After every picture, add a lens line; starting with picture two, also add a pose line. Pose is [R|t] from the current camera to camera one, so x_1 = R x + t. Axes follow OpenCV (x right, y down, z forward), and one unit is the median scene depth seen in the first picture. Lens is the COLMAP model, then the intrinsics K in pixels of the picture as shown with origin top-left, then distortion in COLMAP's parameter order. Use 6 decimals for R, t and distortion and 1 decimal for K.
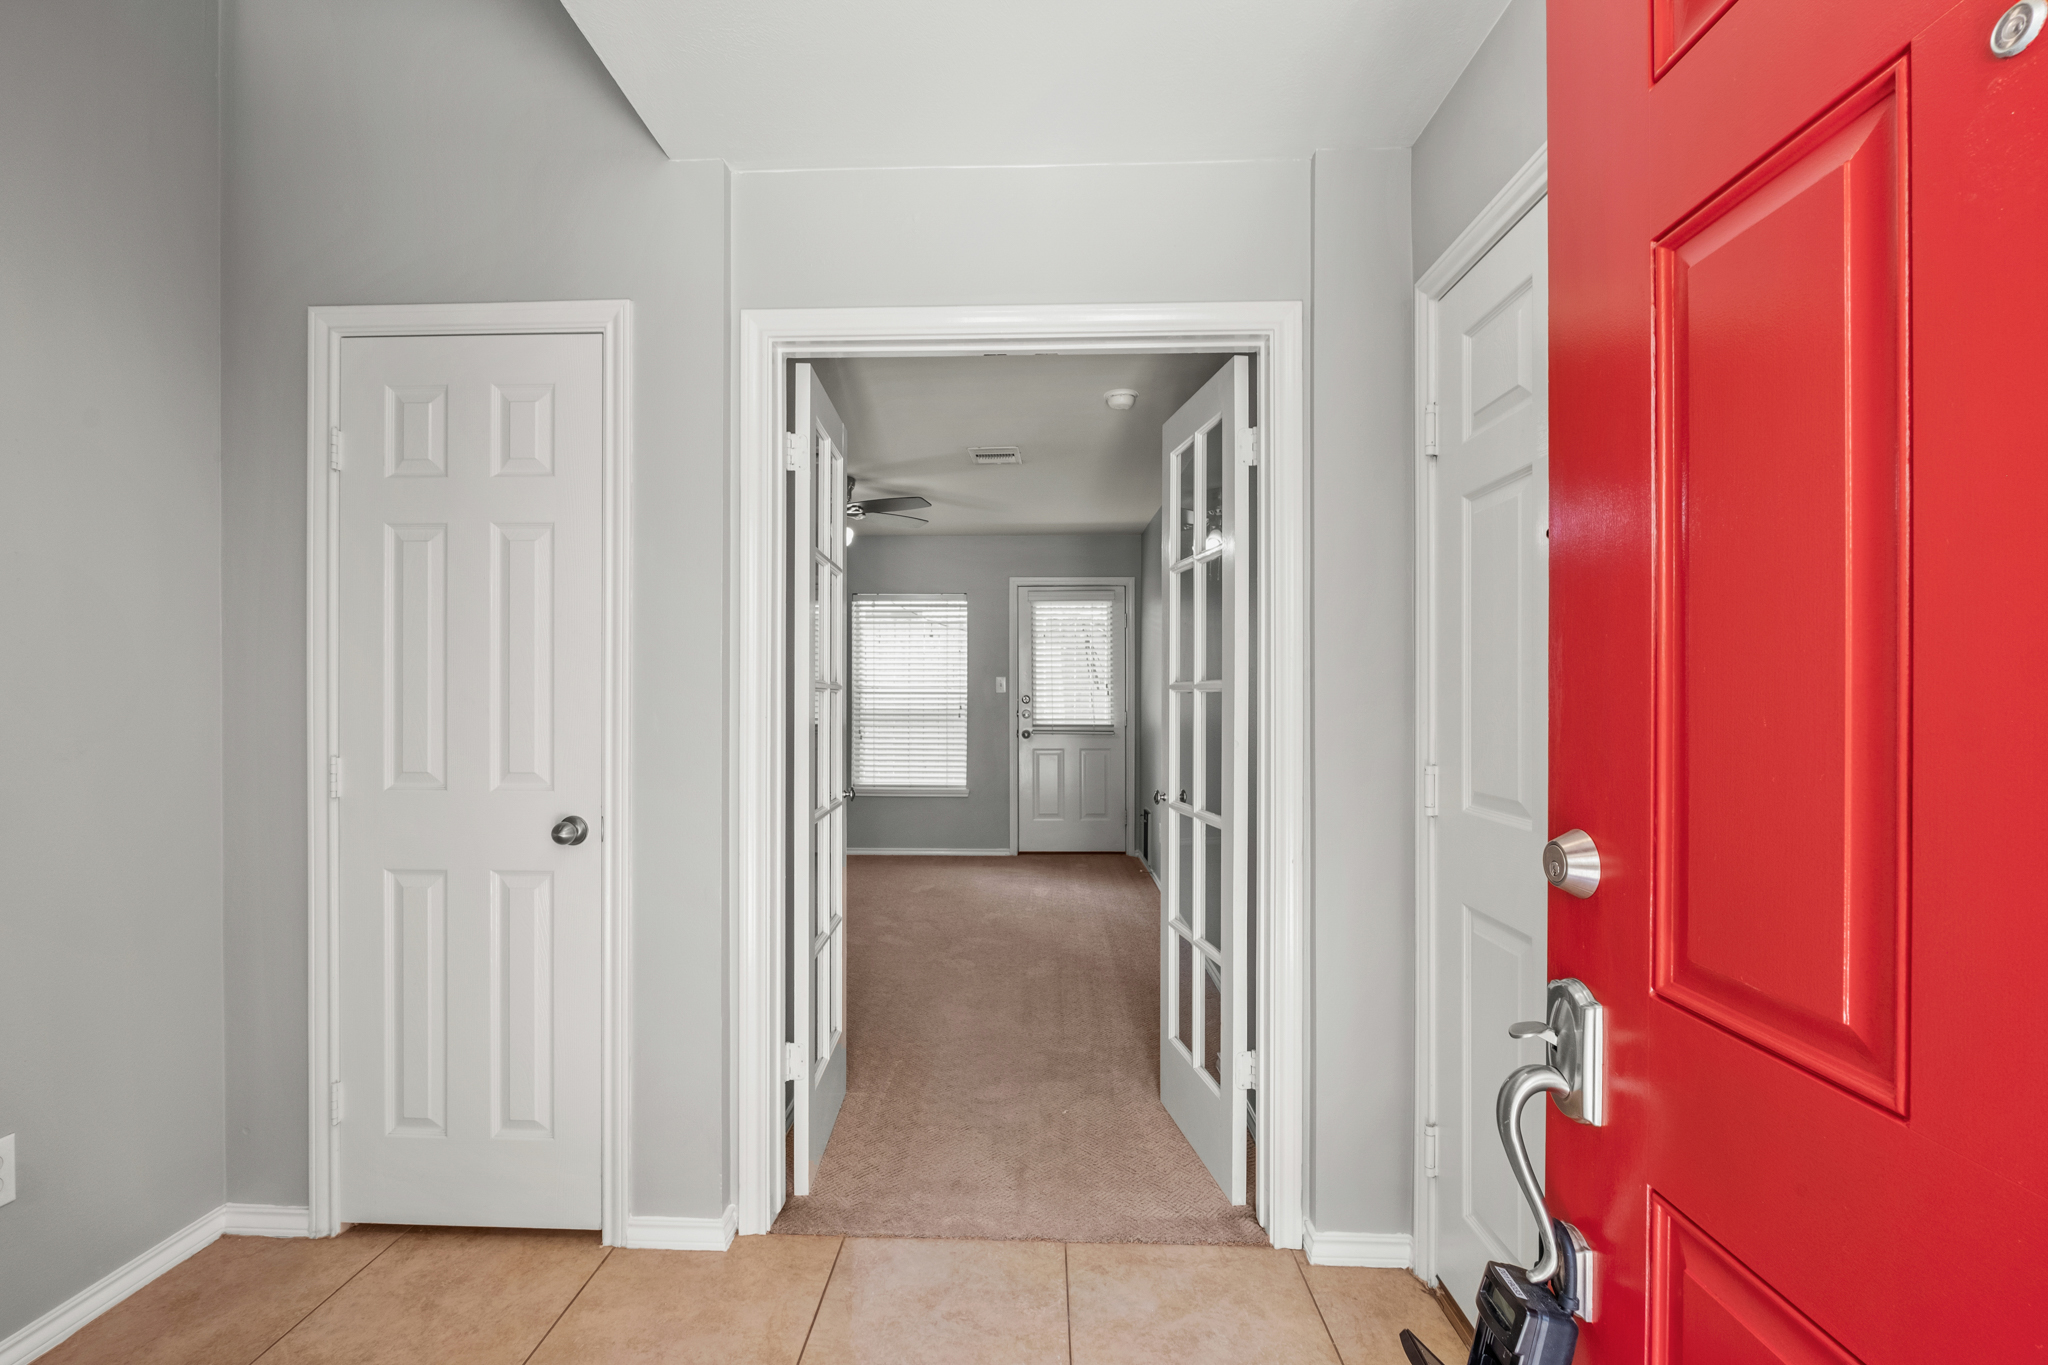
lens RADIAL K [[875.4, 0, 1024.0], [0, 875.4, 682.5], [0, 0, 1]] dist [-0.001230, -0.000082]
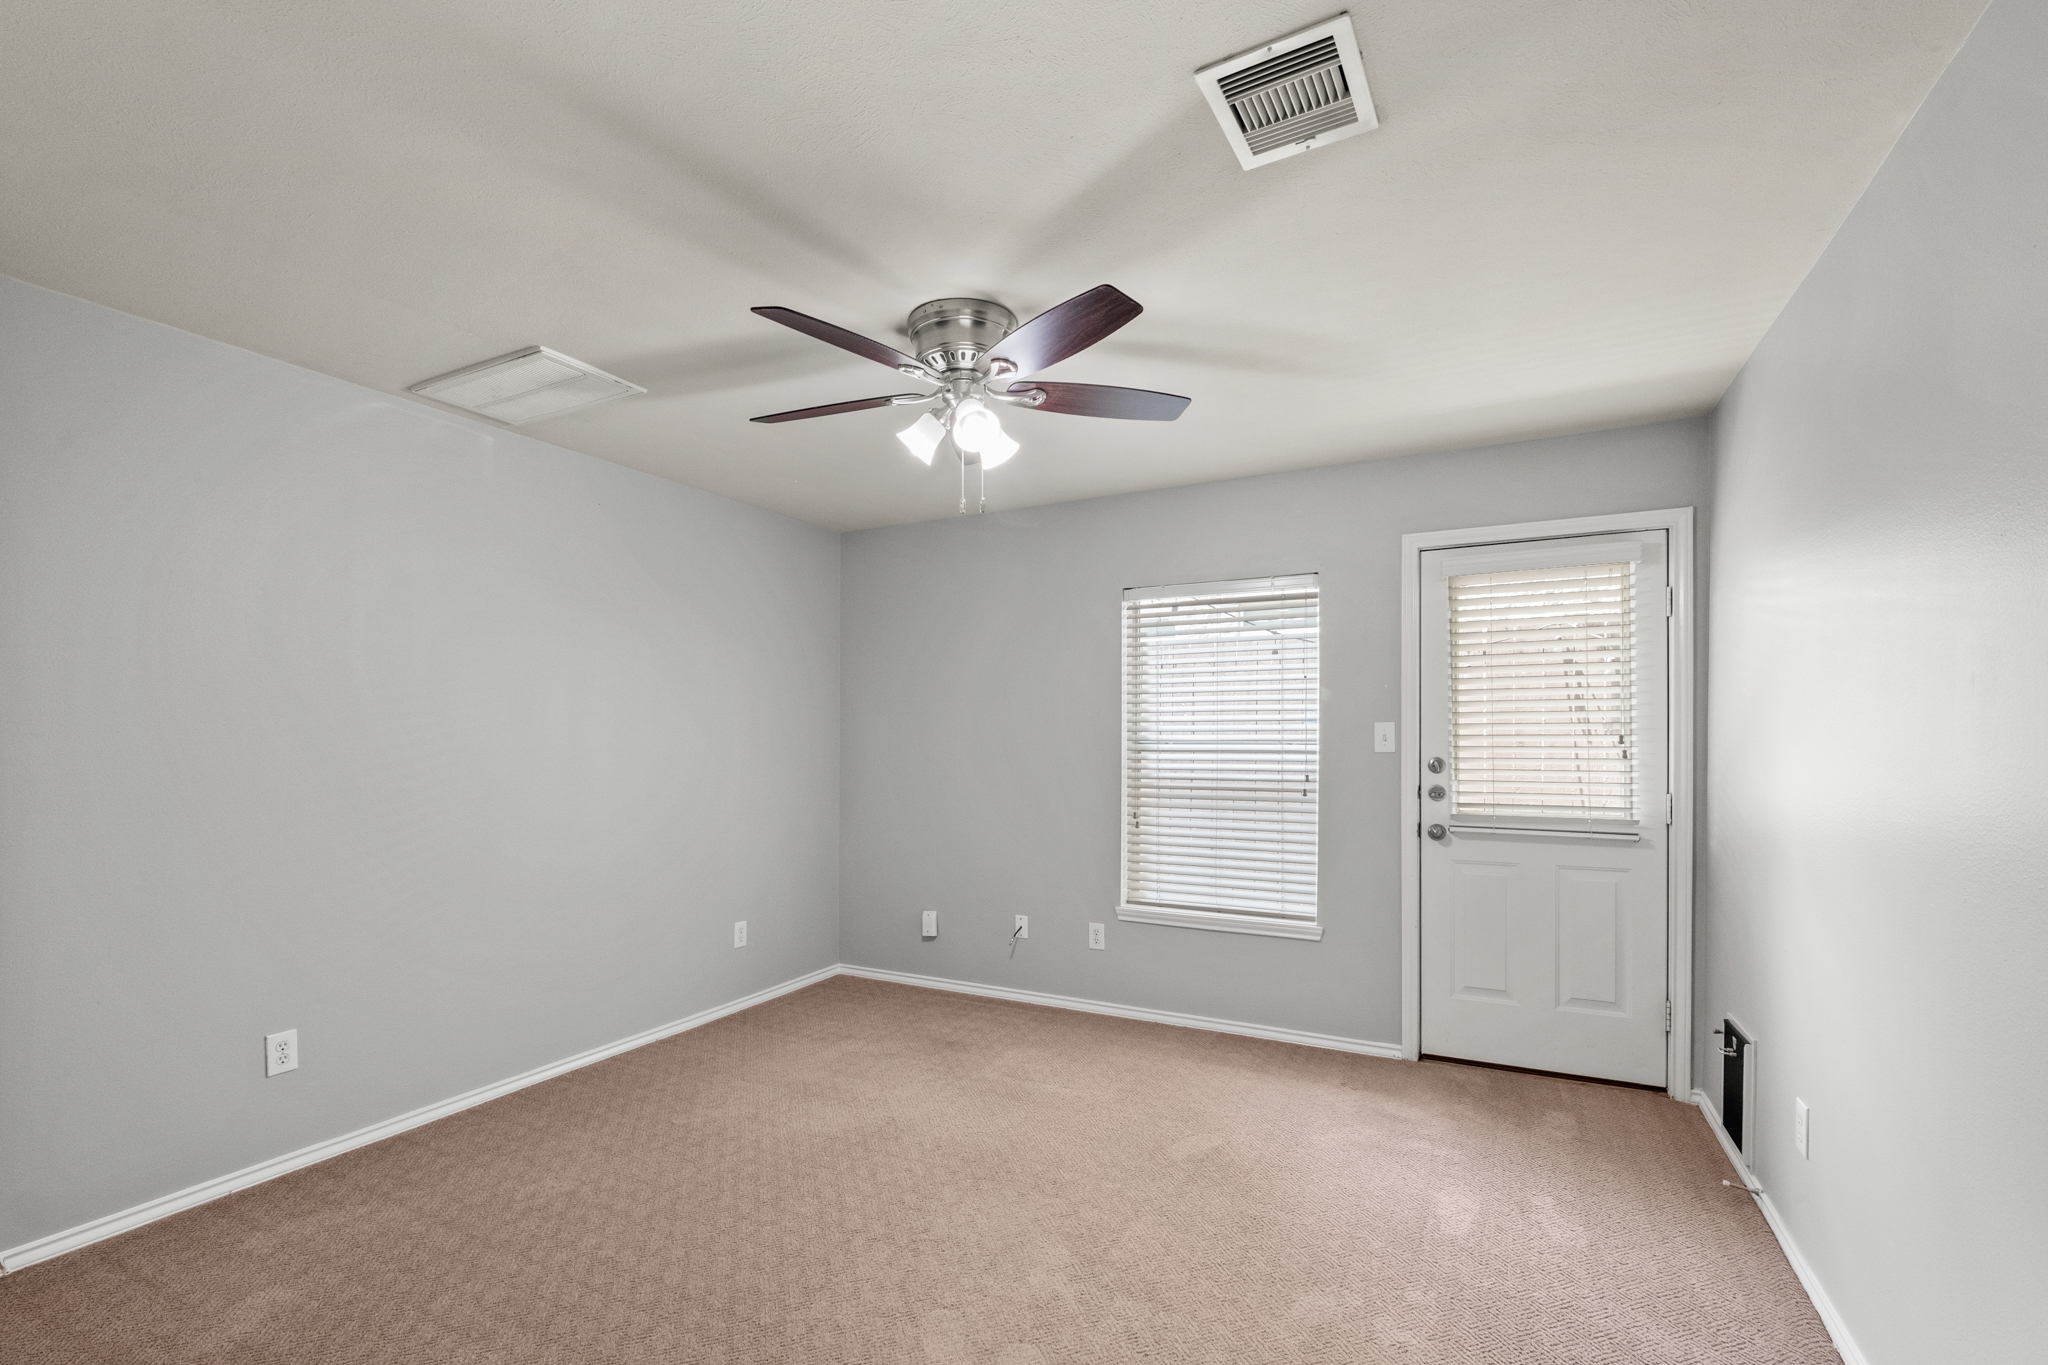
lens RADIAL K [[881.4, 0, 1027.0], [0, 881.4, 740.6], [0, 0, 1]] dist [-0.001533, -0.000057]
pose [[0.893631, 0.001997, -0.448798, 0.020013], [-0.001258, 0.999997, 0.001945, 0.003919], [0.448801, -0.001173, 0.893631, 0.420209]]
